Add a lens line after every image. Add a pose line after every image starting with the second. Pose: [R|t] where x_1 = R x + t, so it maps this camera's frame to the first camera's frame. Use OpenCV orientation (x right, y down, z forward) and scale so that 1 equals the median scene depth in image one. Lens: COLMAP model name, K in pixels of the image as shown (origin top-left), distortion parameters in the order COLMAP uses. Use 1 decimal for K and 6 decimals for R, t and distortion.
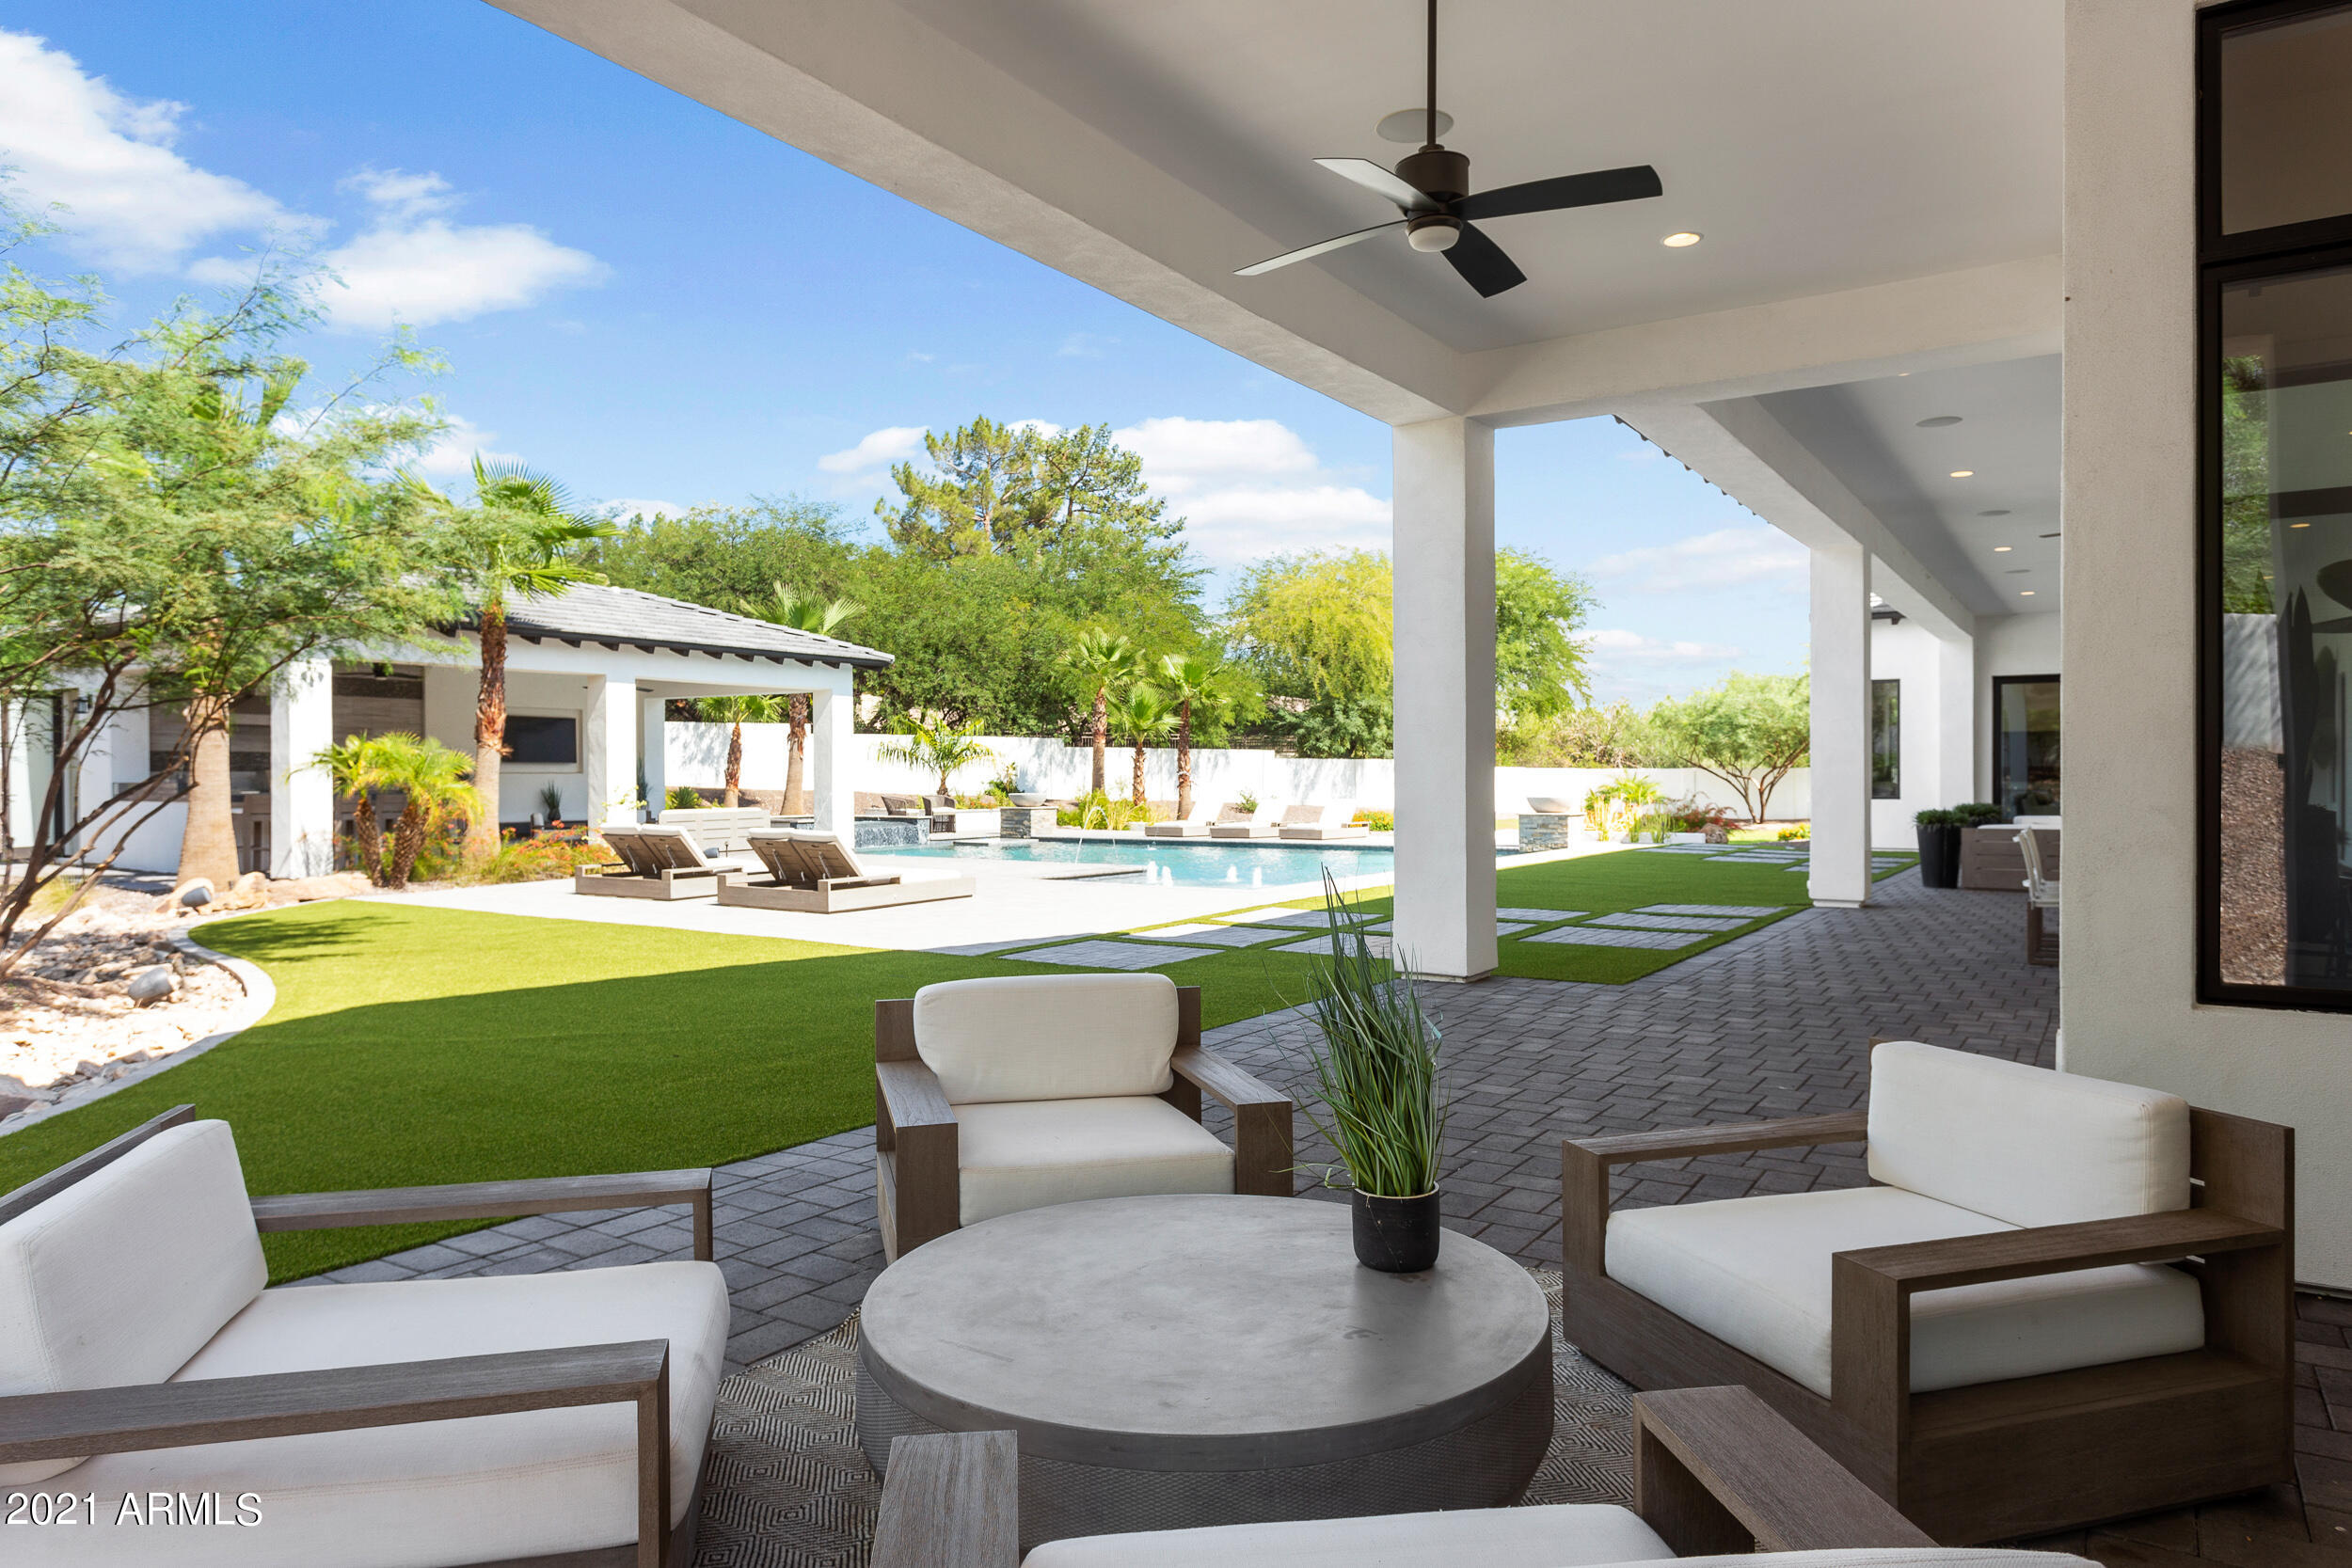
lens RADIAL K [[1461.4, 0, 1176.0], [0, 1461.4, 784.0], [0, 0, 1]] dist [-0.003722, 0.001722]
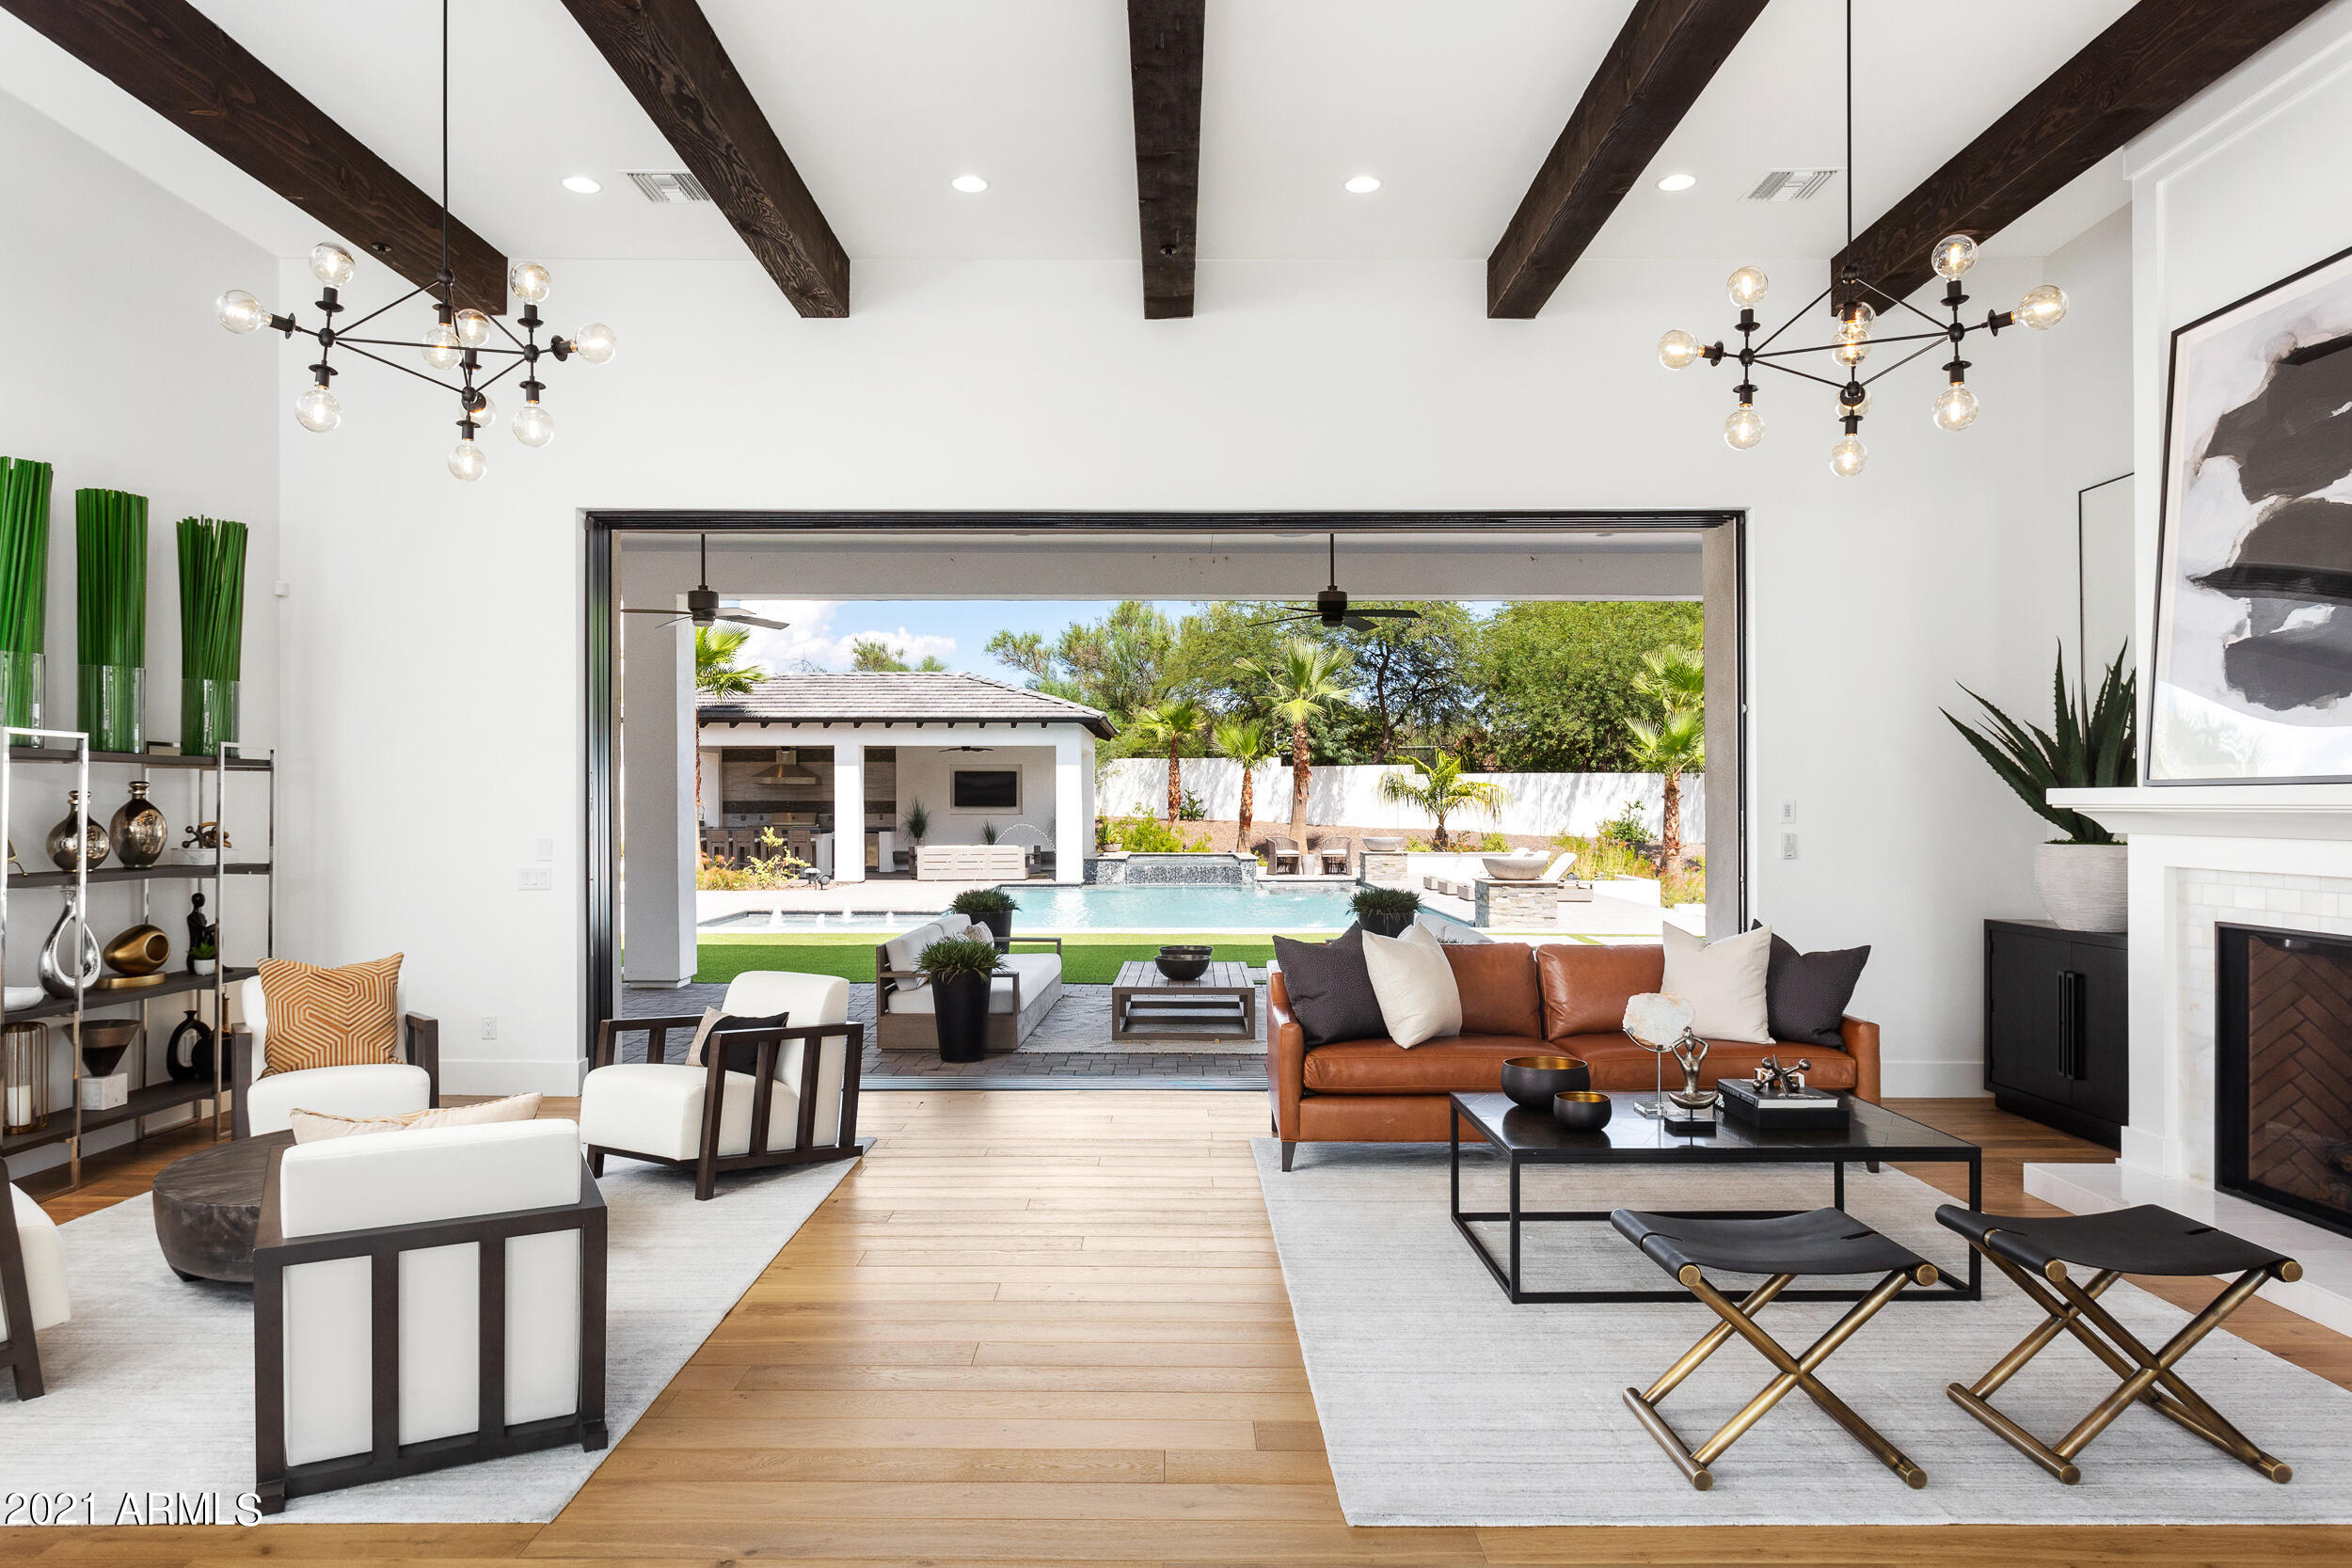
lens RADIAL K [[1461.4, 0, 1176.0], [0, 1461.4, 784.0], [0, 0, 1]] dist [-0.003722, 0.001722]
pose [[0.558307, -0.008388, -0.829592, 0.510627], [-0.005857, 0.999884, -0.014051, -0.011857], [0.829614, 0.012703, 0.558193, 0.281184]]
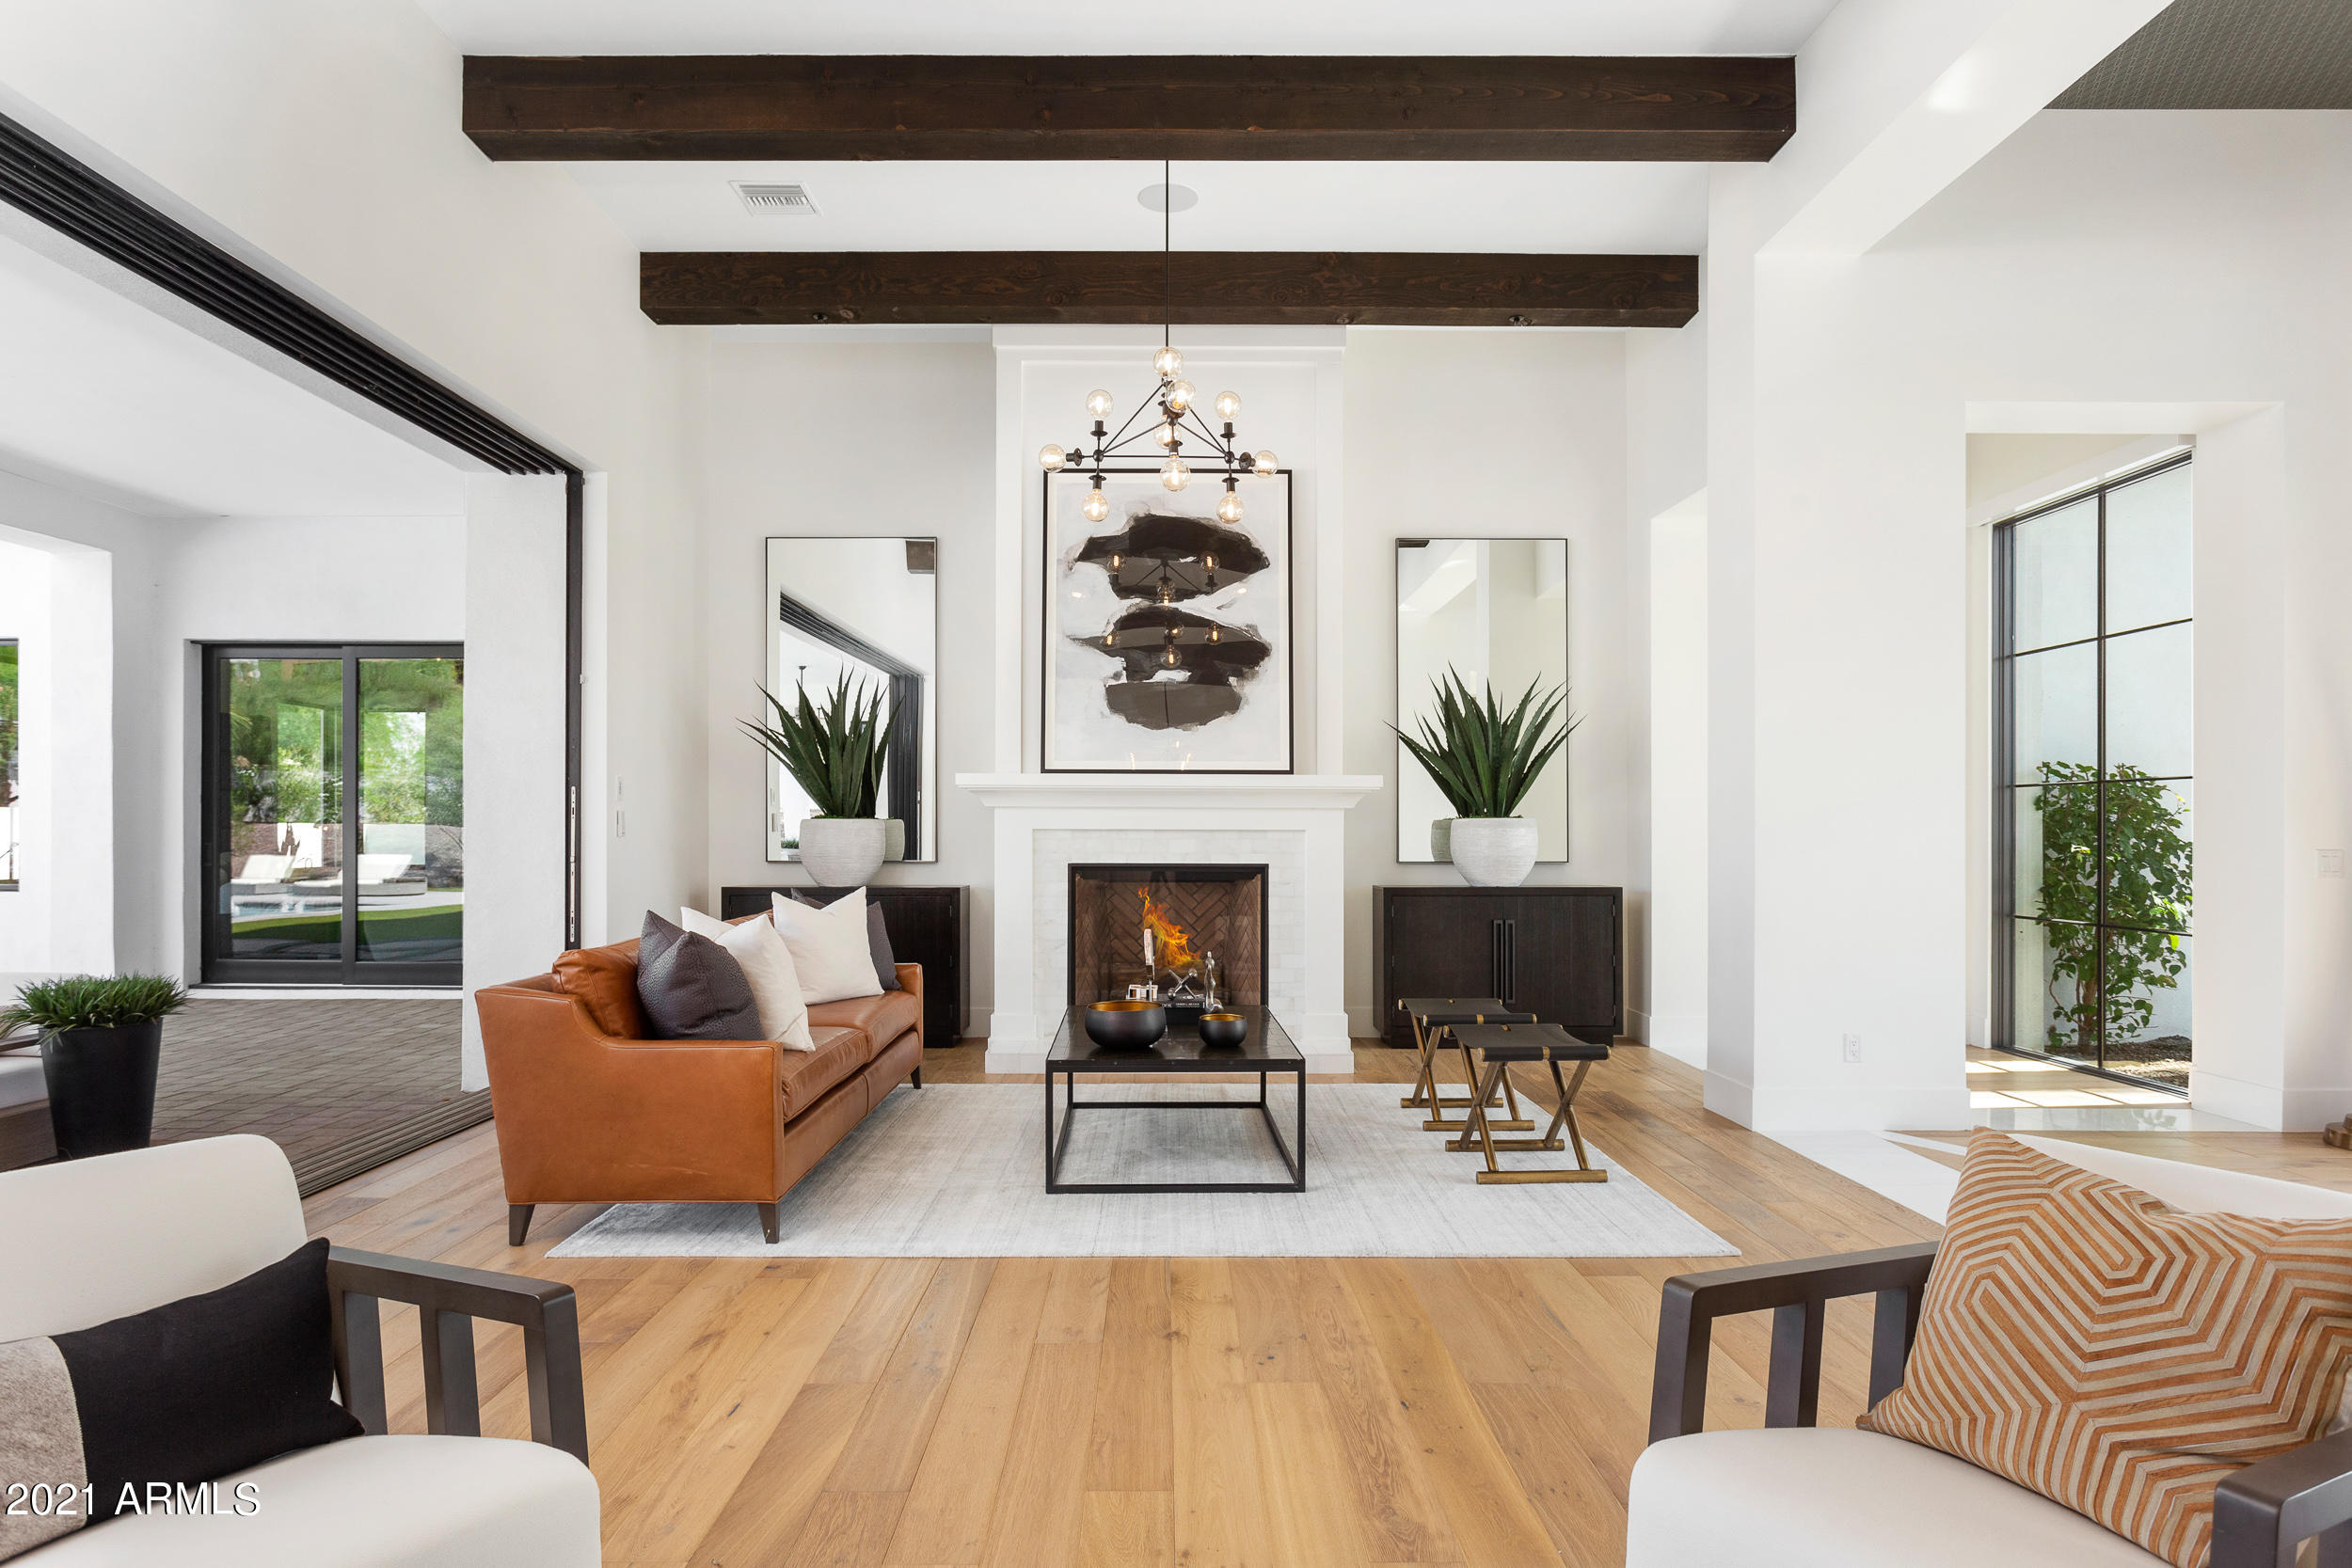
lens RADIAL K [[1288.0, 0, 1179.2], [0, 1288.0, 828.2], [0, 0, 1]] dist [-0.015564, 0.000581]
pose [[0.827003, 0.006692, 0.562157, 0.363067], [-0.001802, 0.999956, -0.009253, -0.004937], [-0.562194, 0.006639, 0.826979, 0.276225]]
